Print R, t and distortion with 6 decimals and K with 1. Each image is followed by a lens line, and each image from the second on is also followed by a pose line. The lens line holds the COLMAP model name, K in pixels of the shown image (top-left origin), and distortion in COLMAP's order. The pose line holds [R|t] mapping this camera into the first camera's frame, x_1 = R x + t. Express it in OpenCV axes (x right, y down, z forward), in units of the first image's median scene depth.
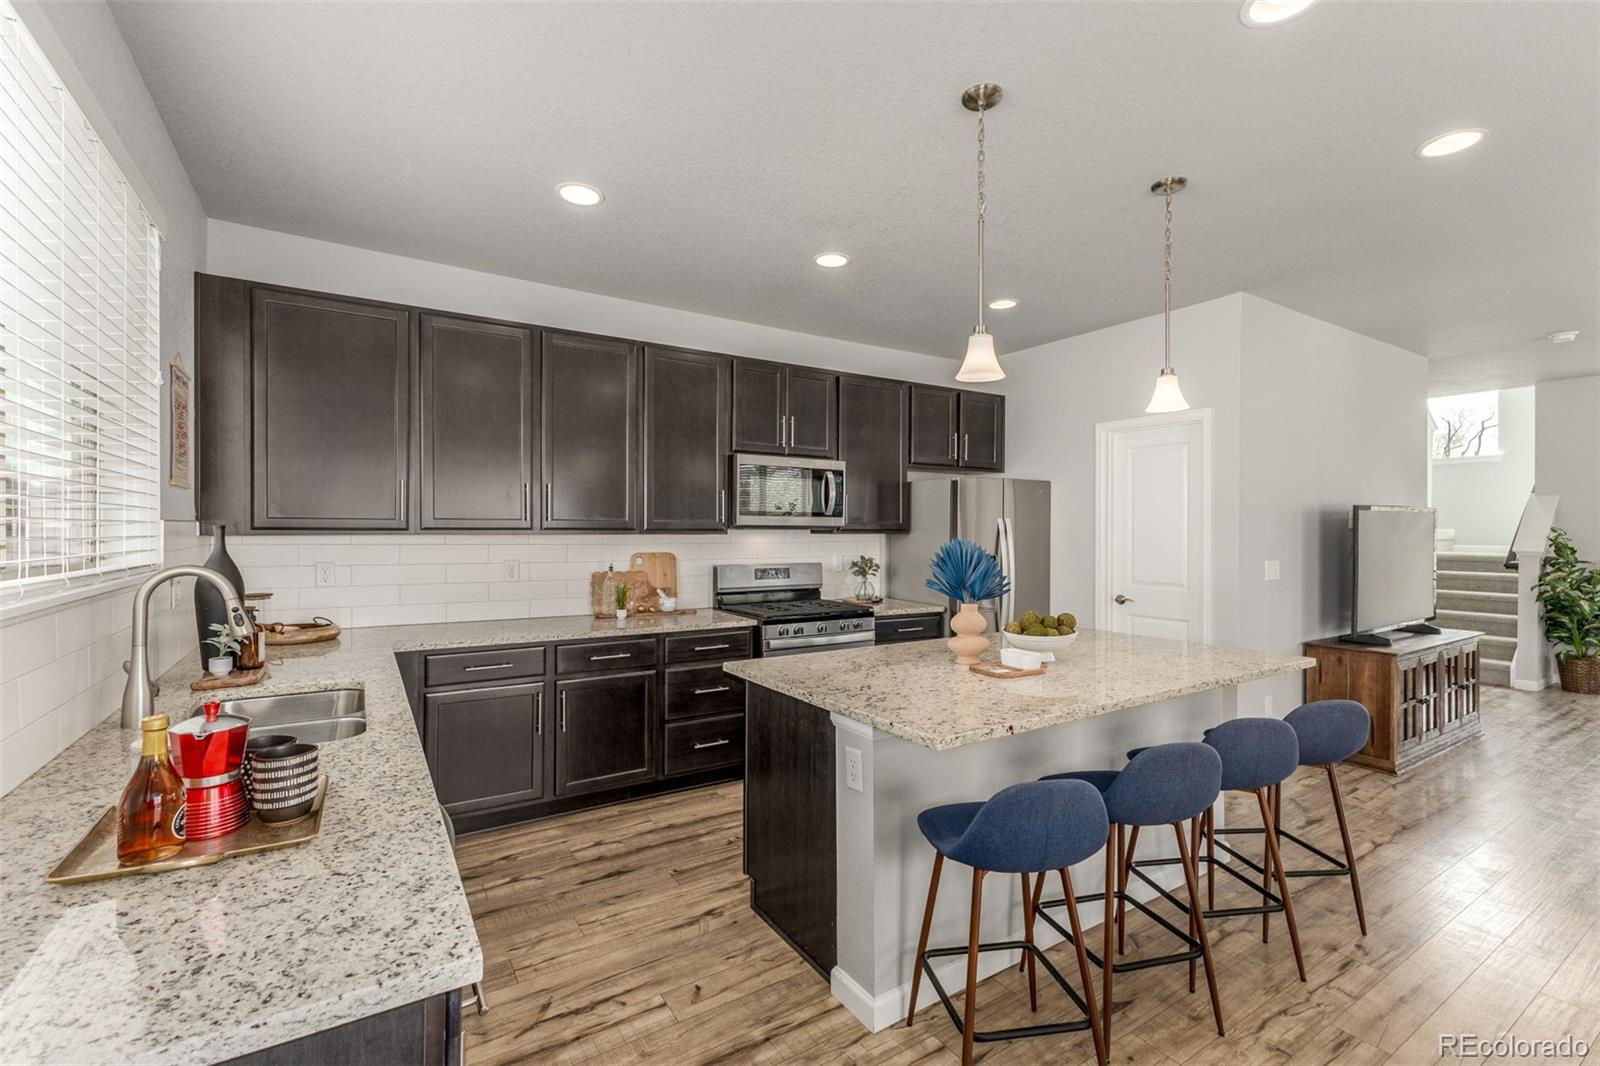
lens RADIAL K [[699.2, 0, 813.7], [0, 699.2, 531.7], [0, 0, 1]] dist [0.016350, -0.005309]
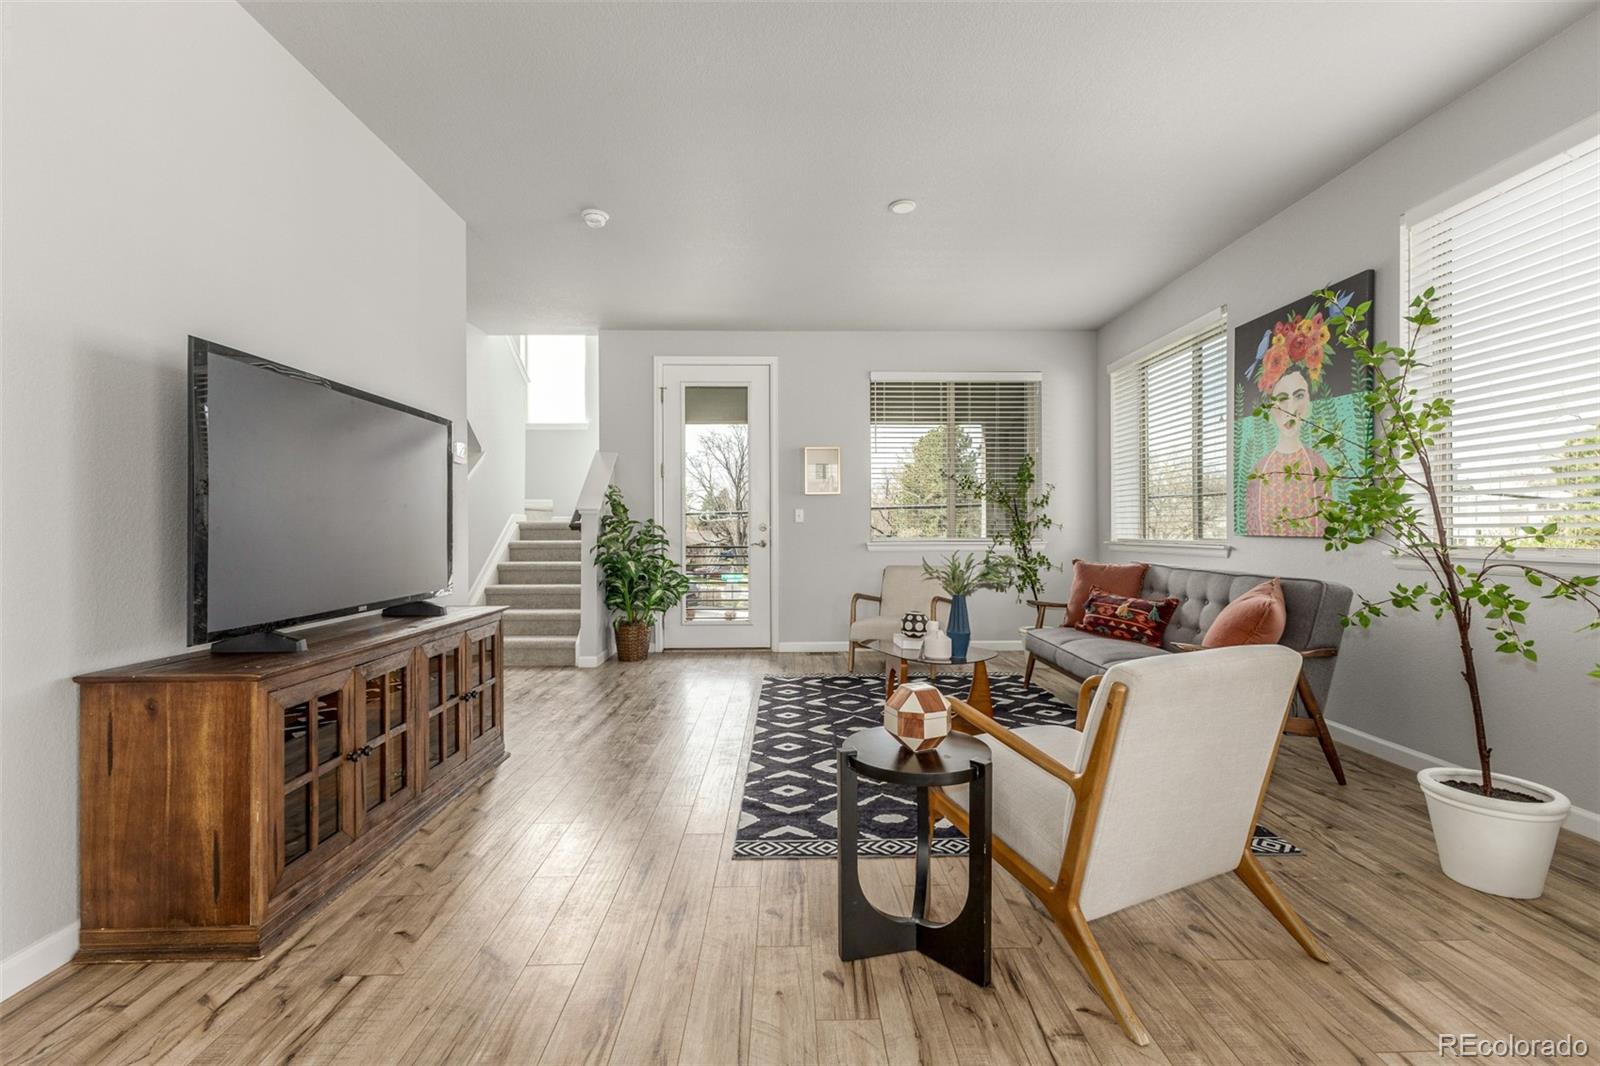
lens RADIAL K [[699.2, 0, 791.2], [0, 699.2, 531.2], [0, 0, 1]] dist [0.016350, -0.005309]
pose [[0.539457, -0.004949, 0.841999, 0.552729], [0.007426, 0.999972, 0.001120, 0.074827], [-0.841981, 0.005648, 0.539478, 0.425348]]
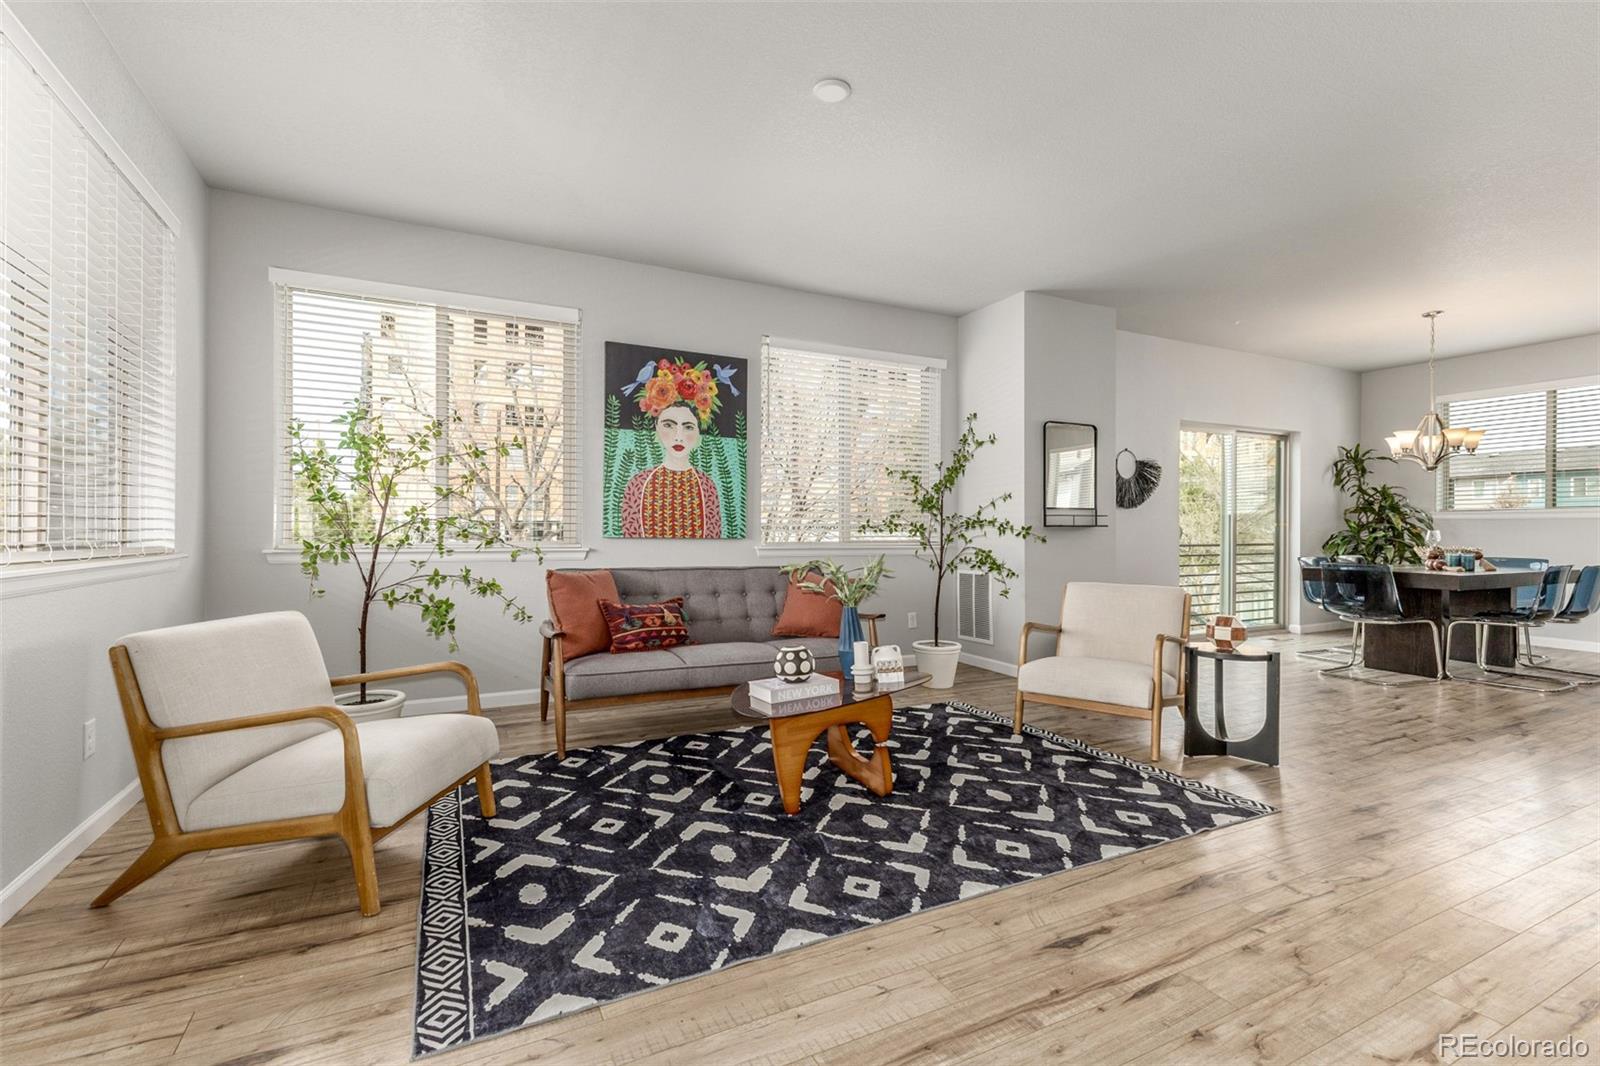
lens RADIAL K [[699.2, 0, 776.1], [0, 699.2, 531.6], [0, 0, 1]] dist [0.016350, -0.005309]
pose [[-0.991031, -0.004283, 0.133564, 1.276120], [-0.003816, 0.999986, 0.003748, 0.072891], [-0.133578, 0.003204, -0.991033, 1.354412]]
